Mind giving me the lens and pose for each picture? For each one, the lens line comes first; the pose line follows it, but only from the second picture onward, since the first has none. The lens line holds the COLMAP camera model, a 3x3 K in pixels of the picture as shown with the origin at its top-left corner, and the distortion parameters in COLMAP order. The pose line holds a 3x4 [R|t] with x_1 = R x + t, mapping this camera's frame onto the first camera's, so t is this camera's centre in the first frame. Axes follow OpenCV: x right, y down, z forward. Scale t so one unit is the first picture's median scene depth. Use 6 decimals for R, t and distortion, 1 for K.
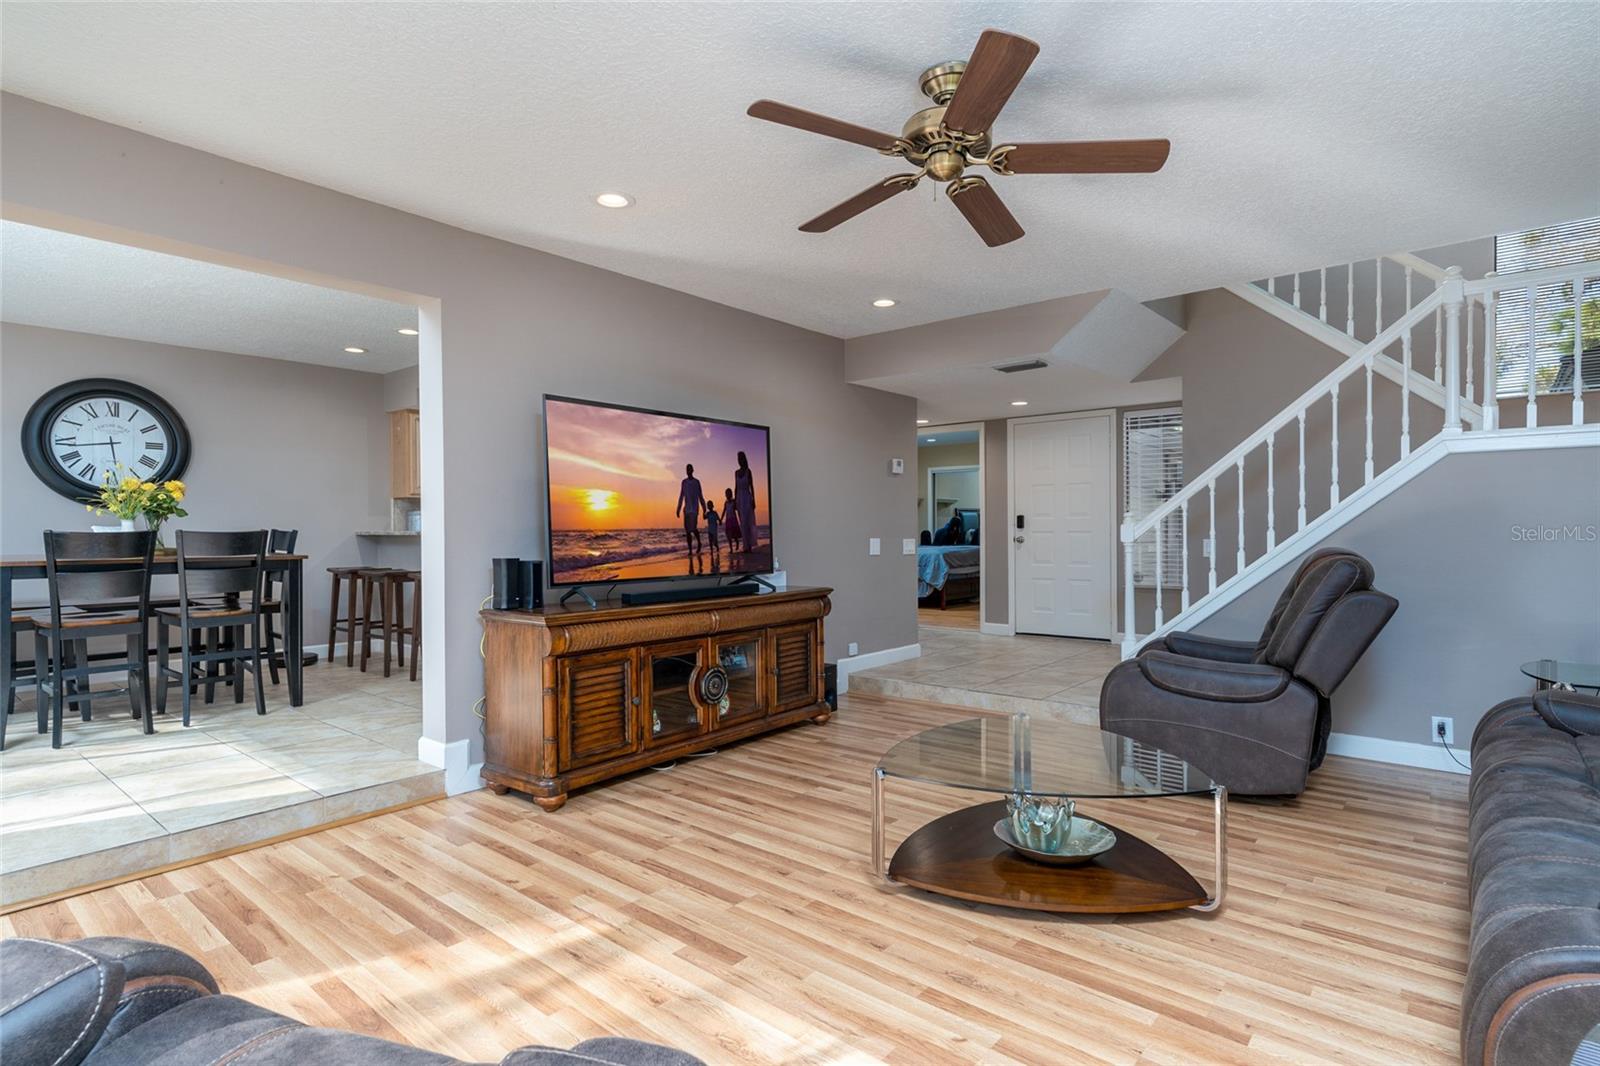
lens RADIAL K [[809.3, 0, 802.2], [0, 809.3, 536.0], [0, 0, 1]] dist [0.003586, 0.000808]
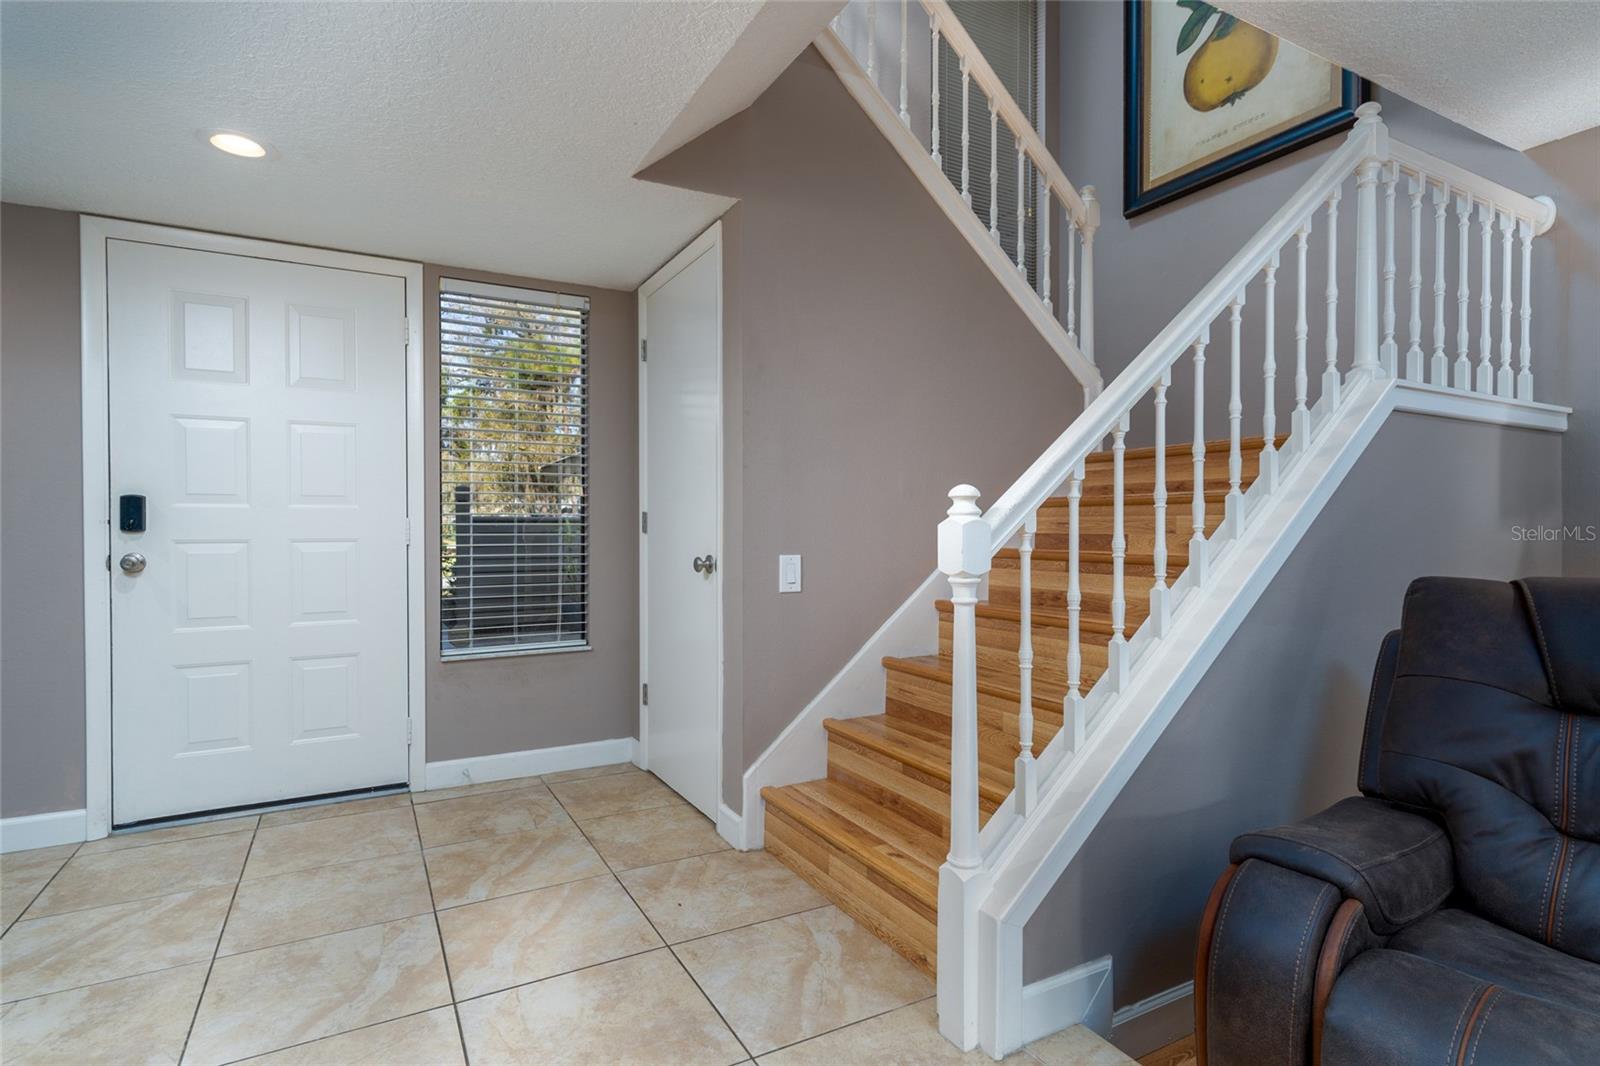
lens RADIAL K [[809.3, 0, 797.8], [0, 809.3, 537.5], [0, 0, 1]] dist [0.003586, 0.000808]
pose [[0.364310, -0.002591, 0.931274, 0.056986], [0.010056, 0.999949, -0.001152, -0.004843], [-0.931224, 0.009785, 0.364317, 0.812525]]
